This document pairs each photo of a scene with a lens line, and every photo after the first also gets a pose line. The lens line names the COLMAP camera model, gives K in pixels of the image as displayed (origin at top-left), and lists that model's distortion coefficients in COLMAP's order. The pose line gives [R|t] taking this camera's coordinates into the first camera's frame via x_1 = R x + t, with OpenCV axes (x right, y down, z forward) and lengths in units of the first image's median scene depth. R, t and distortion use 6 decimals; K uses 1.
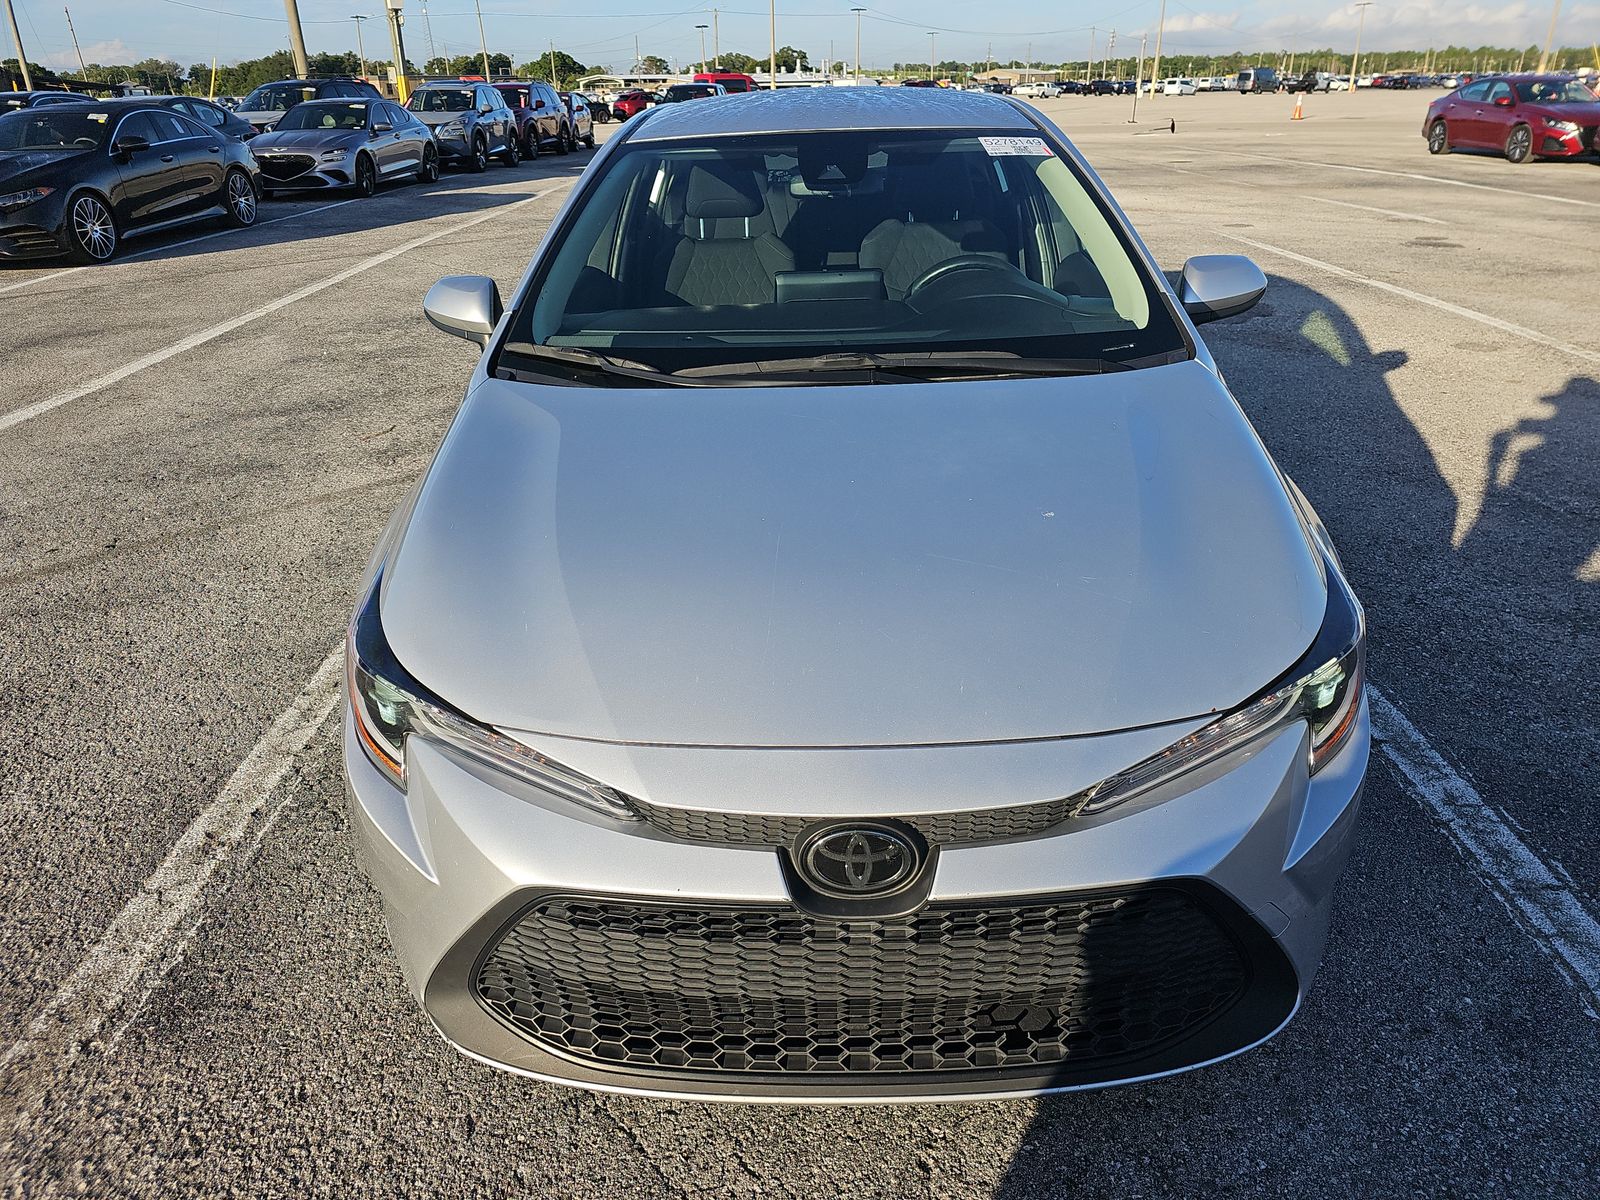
lens RADIAL K [[1056.5, 0, 808.4], [0, 1056.5, 603.2], [0, 0, 1]] dist [0.033414, -0.027945]
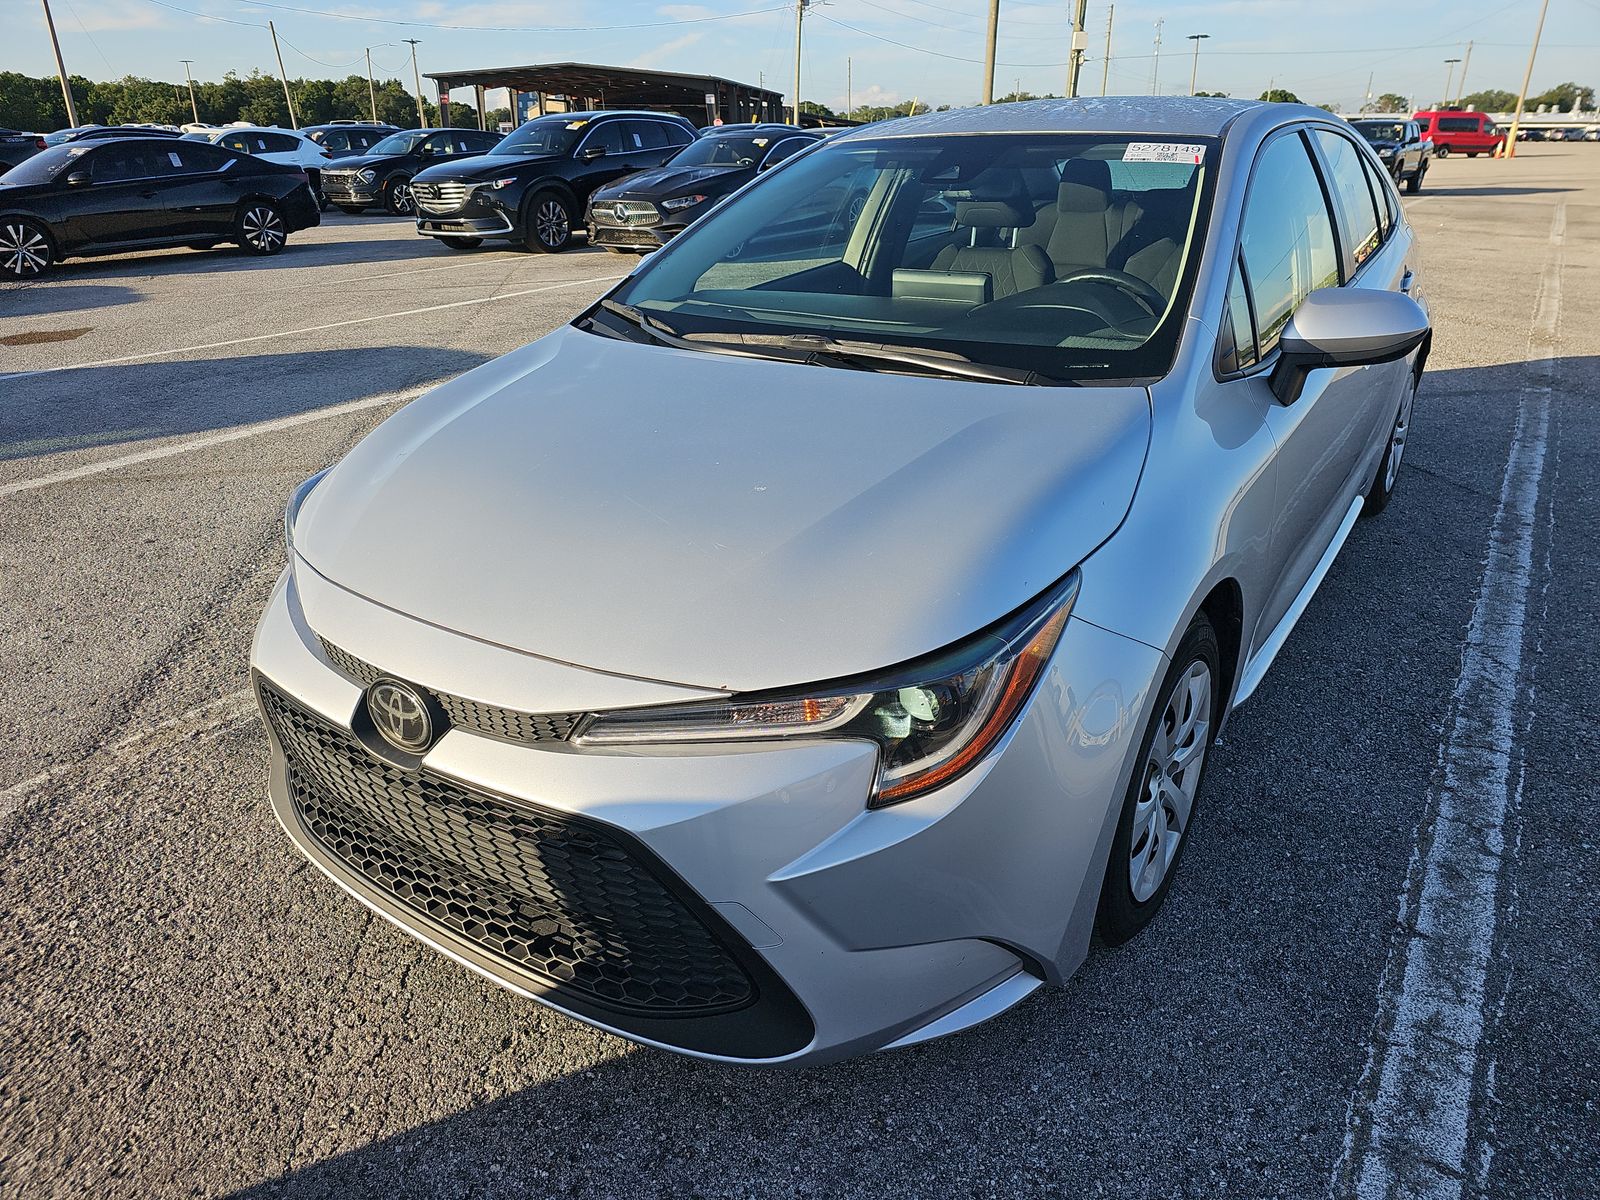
lens RADIAL K [[1056.5, 0, 804.0], [0, 1056.5, 601.3], [0, 0, 1]] dist [0.033414, -0.027945]
pose [[0.828933, 0.237262, -0.506534, 0.579338], [-0.253291, 0.966633, 0.038268, -0.020524], [0.498711, 0.096579, 0.861371, 0.120162]]
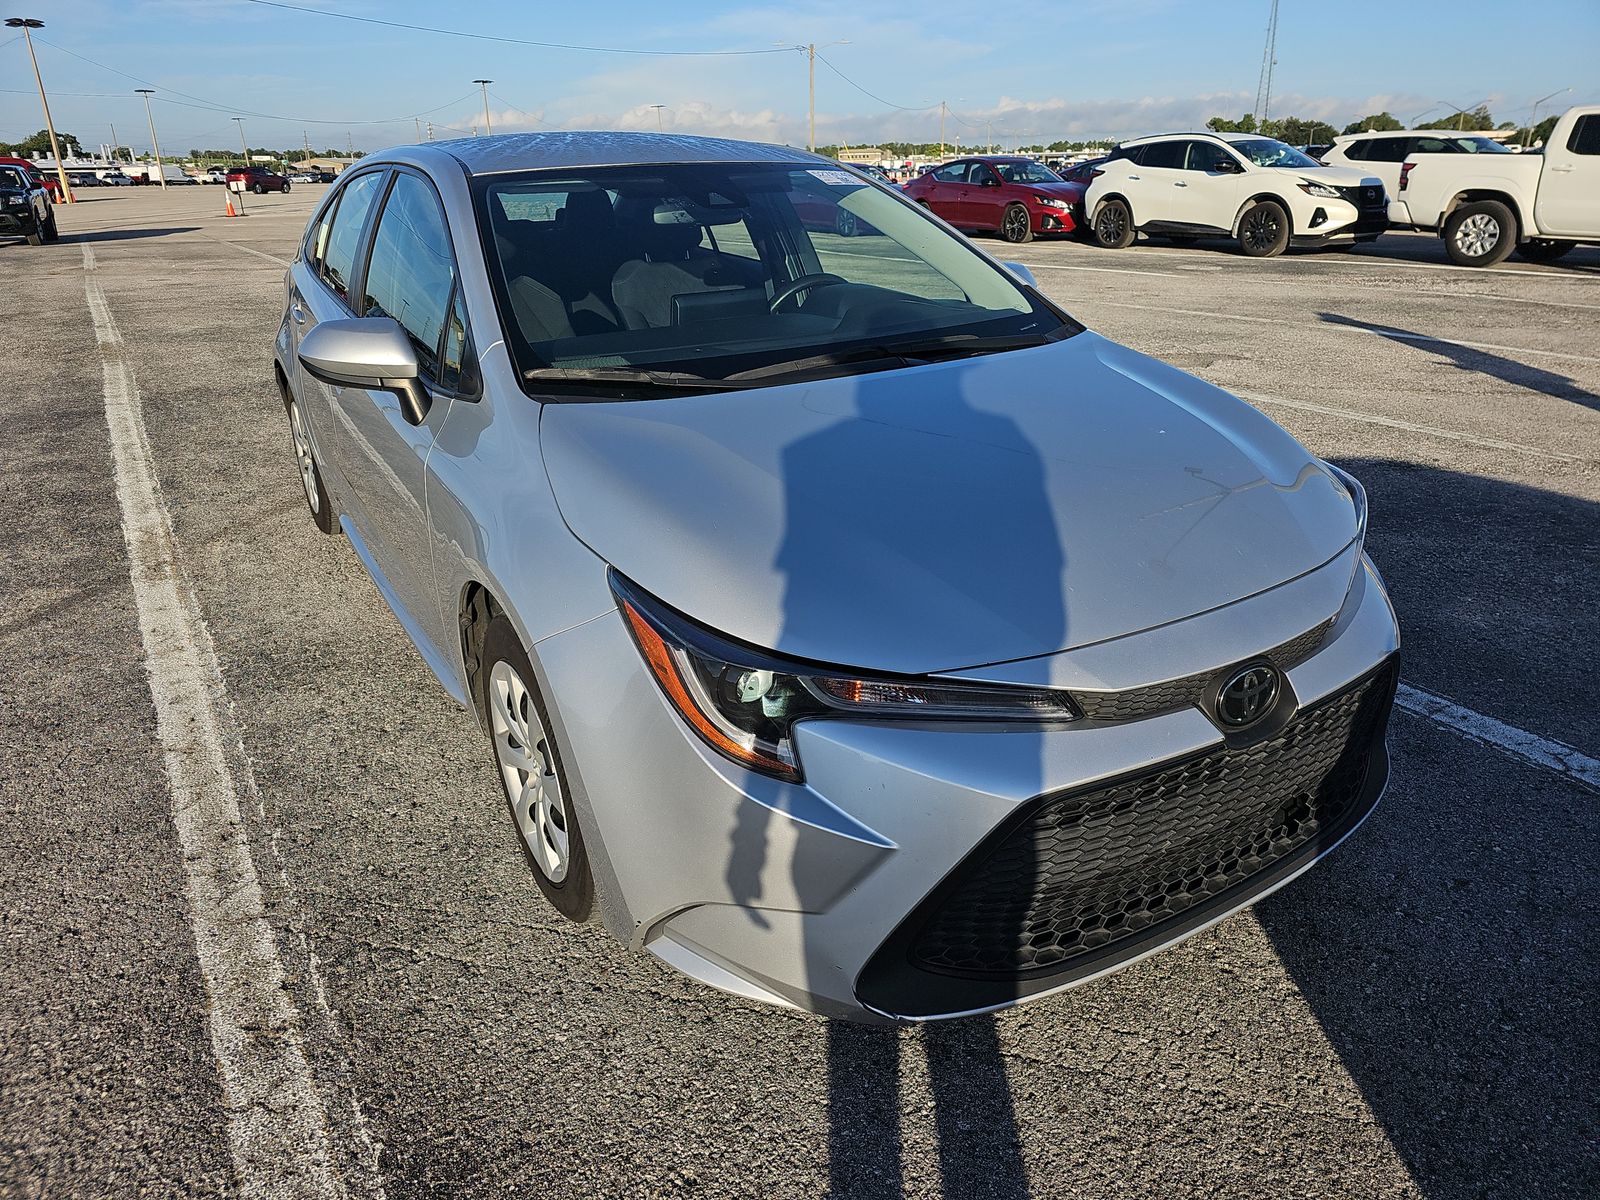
lens RADIAL K [[1056.5, 0, 808.7], [0, 1056.5, 602.3], [0, 0, 1]] dist [0.033414, -0.027945]
pose [[0.845549, -0.199065, 0.495399, -0.573856], [0.233742, 0.972264, -0.008269, 0.018201], [-0.480013, 0.122787, 0.868626, 0.095684]]
